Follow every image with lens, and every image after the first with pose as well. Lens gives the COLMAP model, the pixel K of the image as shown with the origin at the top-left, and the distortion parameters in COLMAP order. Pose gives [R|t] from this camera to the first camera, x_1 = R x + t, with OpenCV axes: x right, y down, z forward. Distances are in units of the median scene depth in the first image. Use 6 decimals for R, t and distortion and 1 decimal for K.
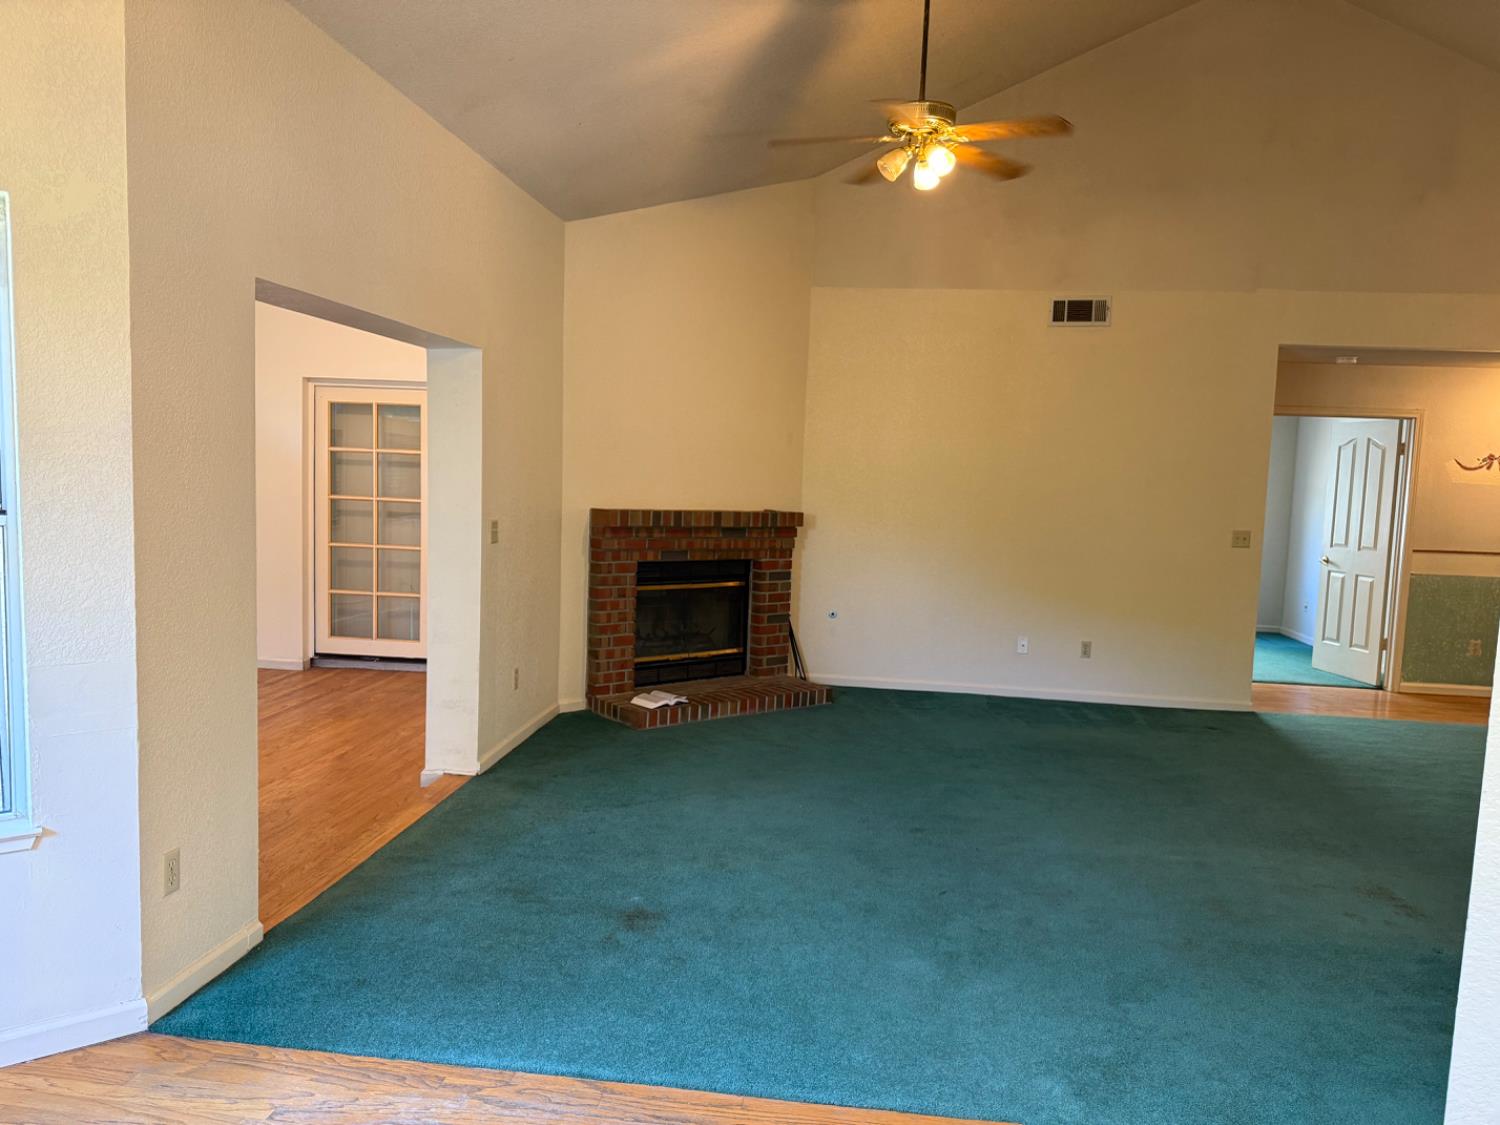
lens RADIAL K [[1040.2, 0, 750.0], [0, 1040.2, 562.5], [0, 0, 1]] dist [0.000640, 0.000086]
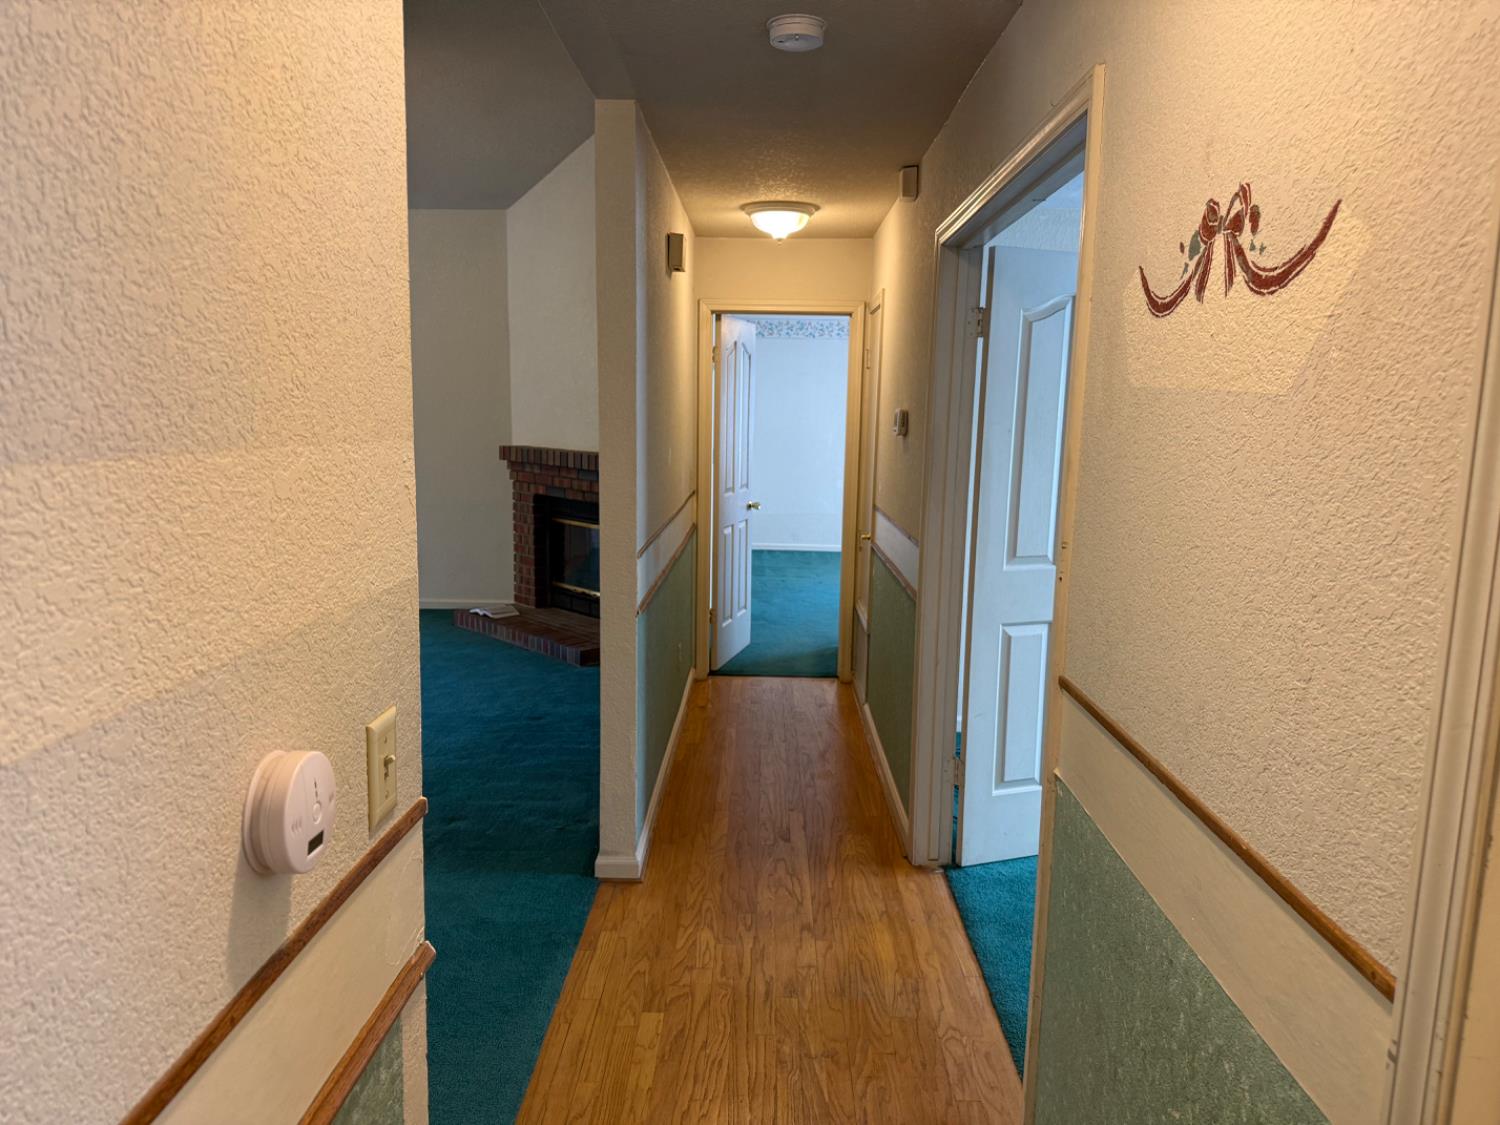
lens RADIAL K [[1040.2, 0, 750.0], [0, 1040.2, 562.5], [0, 0, 1]] dist [0.000640, 0.000086]
pose [[0.108994, 0.116403, -0.987203, 1.029218], [-0.103978, 0.989007, 0.105136, -0.069102], [0.988589, 0.091188, 0.119899, 1.083189]]
